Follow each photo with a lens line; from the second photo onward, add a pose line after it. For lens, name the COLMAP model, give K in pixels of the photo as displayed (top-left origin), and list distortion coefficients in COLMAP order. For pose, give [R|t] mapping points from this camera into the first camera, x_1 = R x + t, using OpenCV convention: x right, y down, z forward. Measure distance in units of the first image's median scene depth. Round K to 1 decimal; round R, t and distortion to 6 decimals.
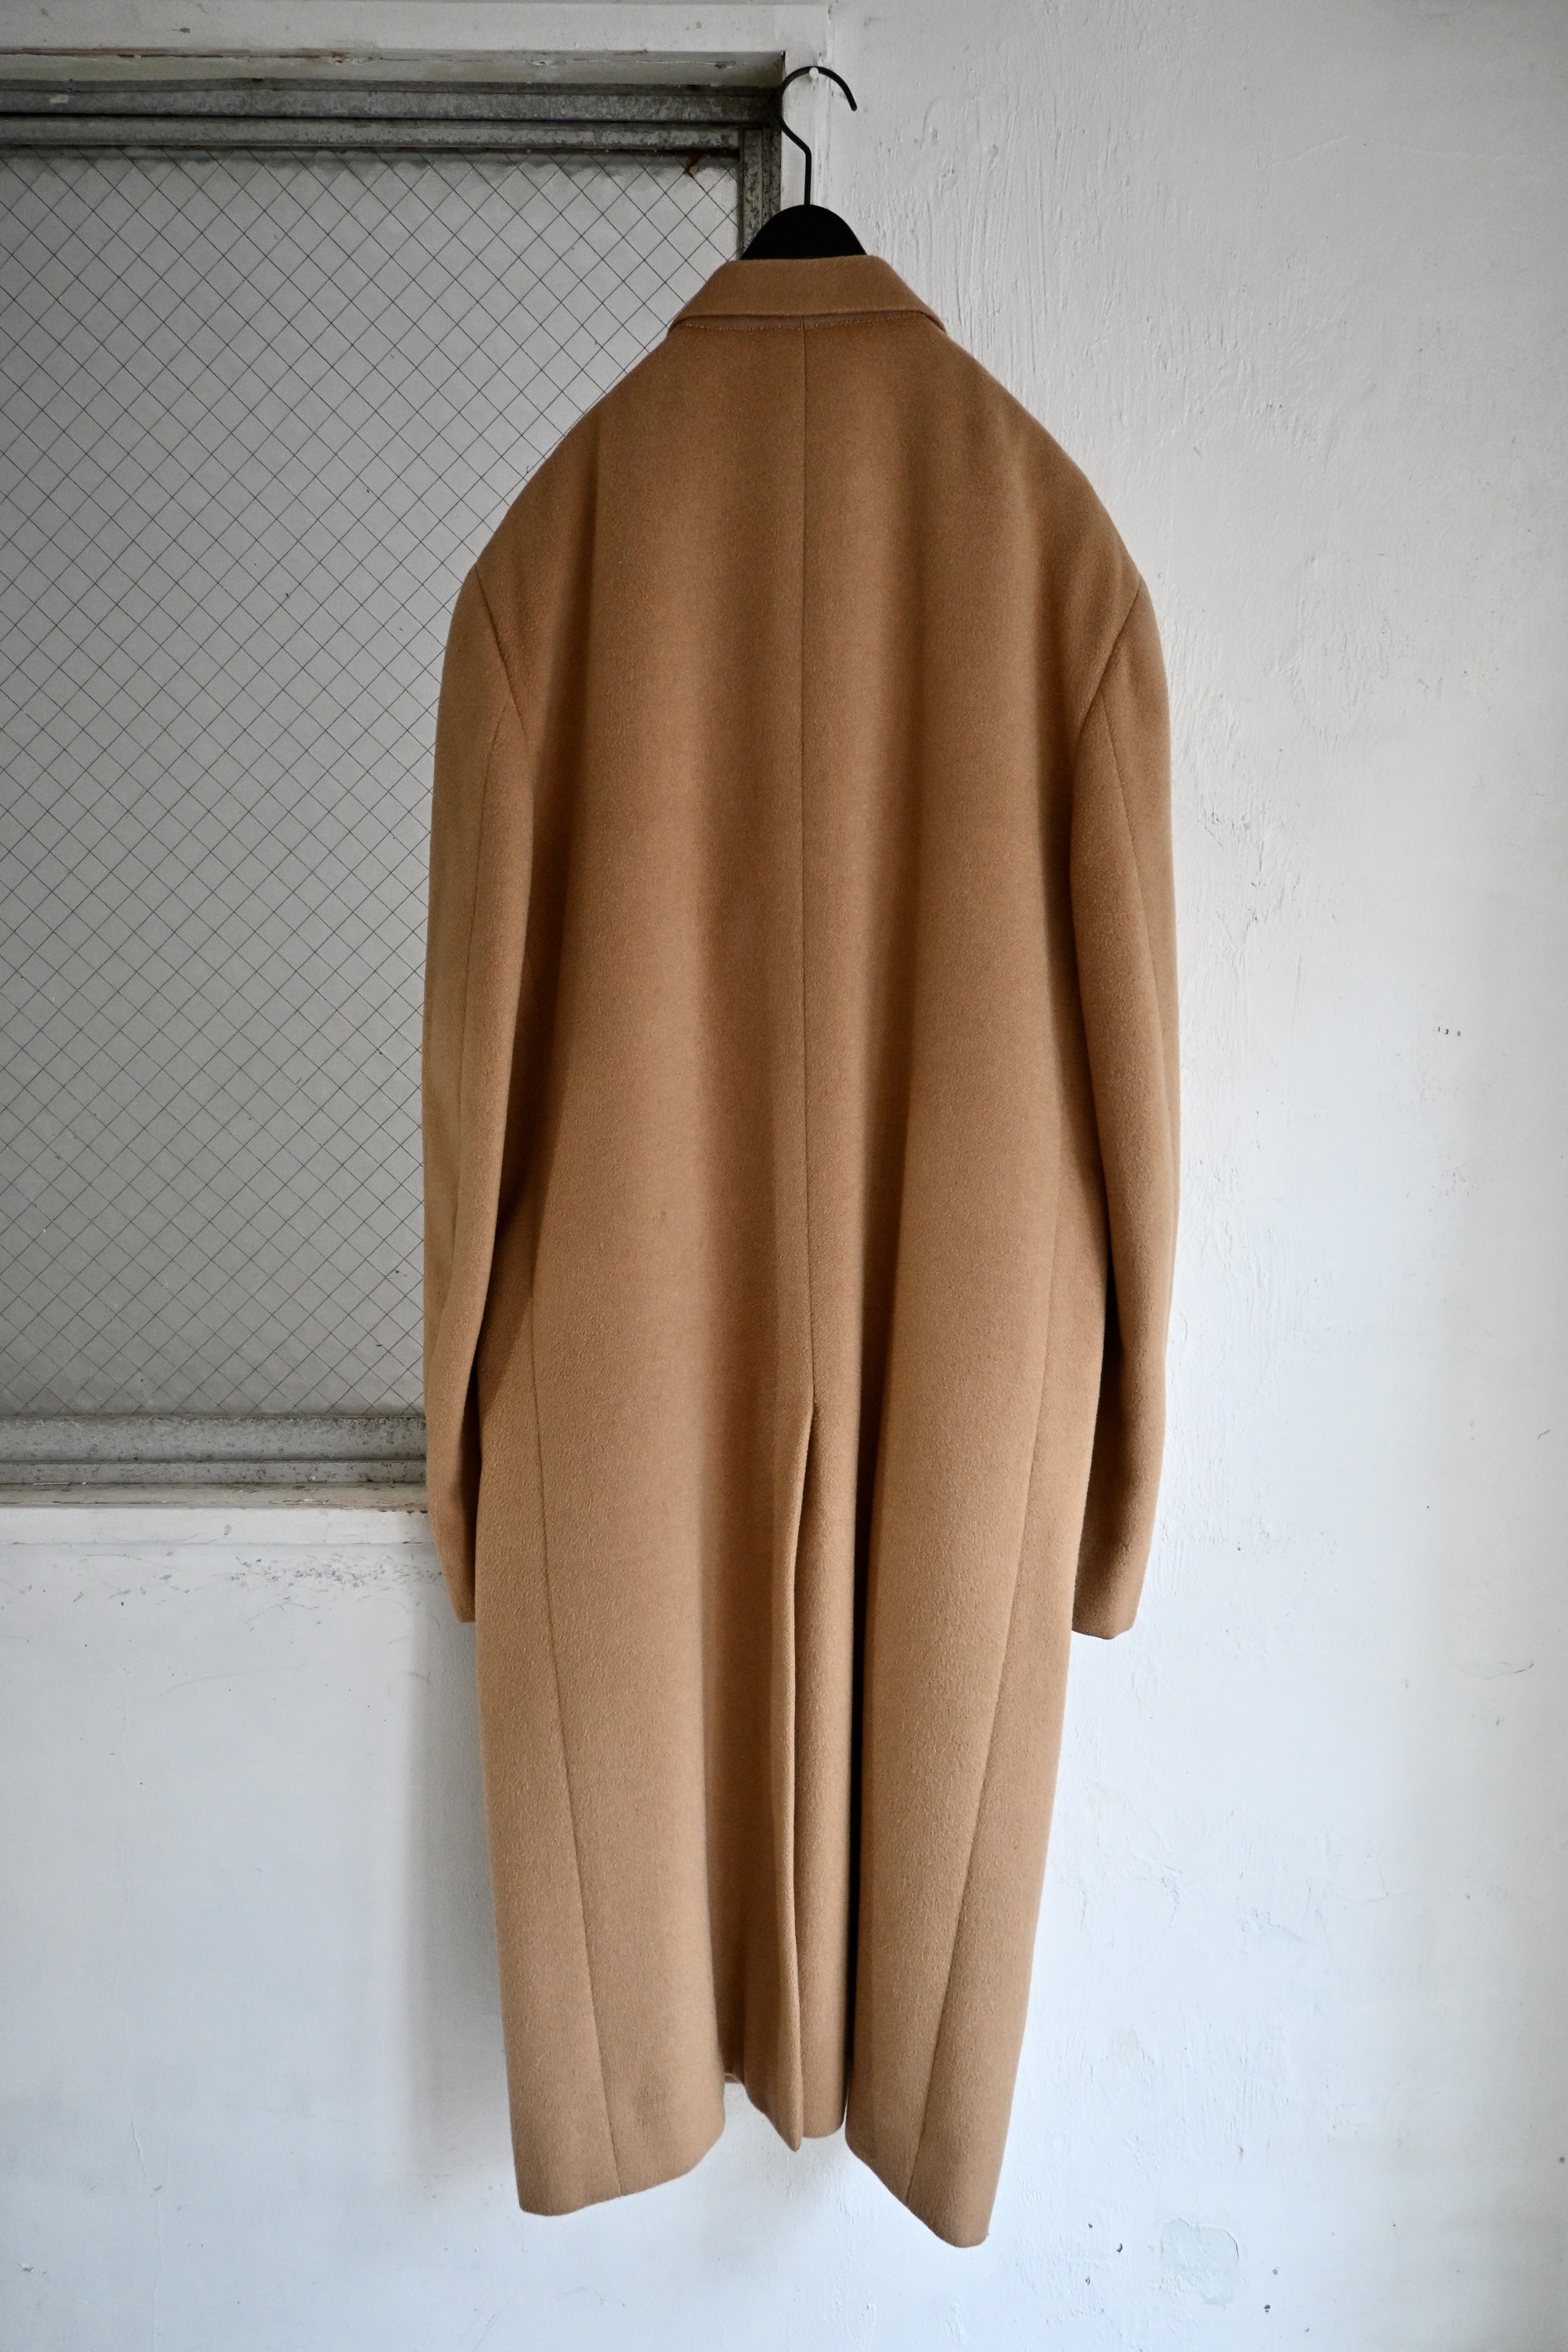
lens RADIAL K [[1657.5, 0, 784.0], [0, 1657.5, 1176.0], [0, 0, 1]] dist [0.003130, 0.000816]
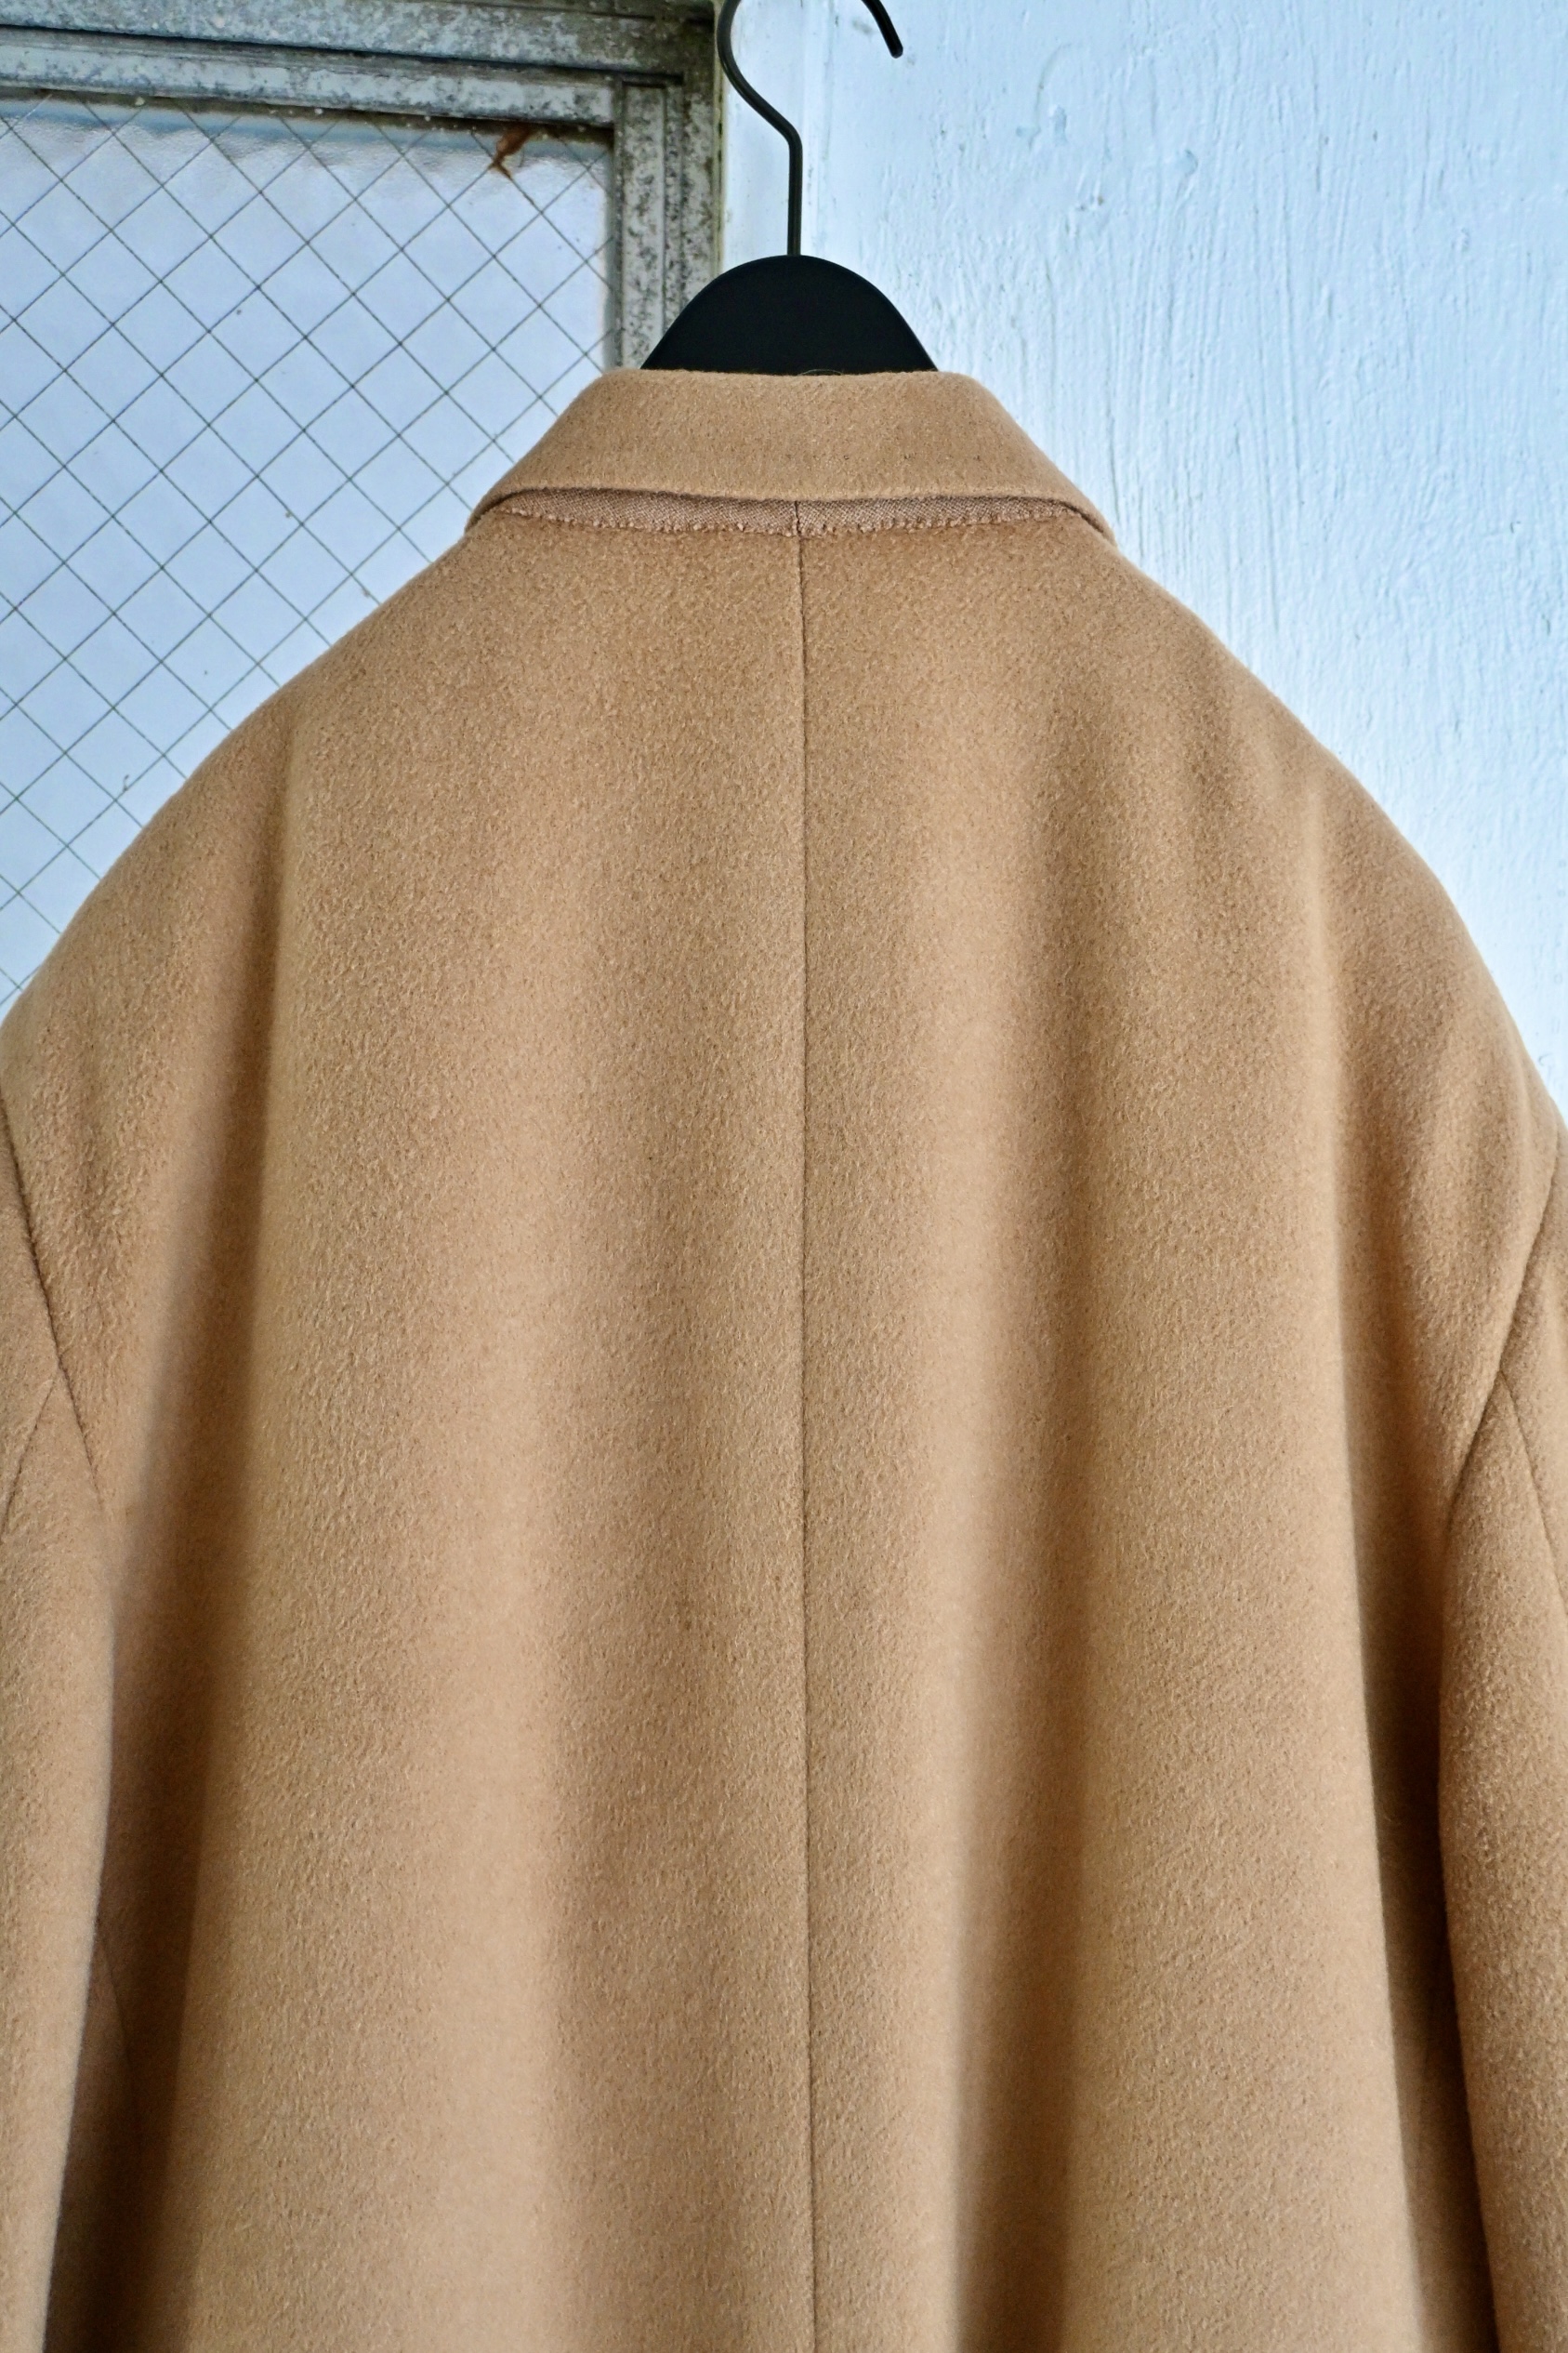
lens RADIAL K [[2142.2, 0, 784.0], [0, 2142.2, 1176.5], [0, 0, 1]] dist [-0.006097, -0.002652]
pose [[0.991456, -0.001569, 0.130435, -0.058409], [0.015555, 0.994215, -0.106272, -0.270960], [-0.129514, 0.107393, 0.985745, 0.449981]]
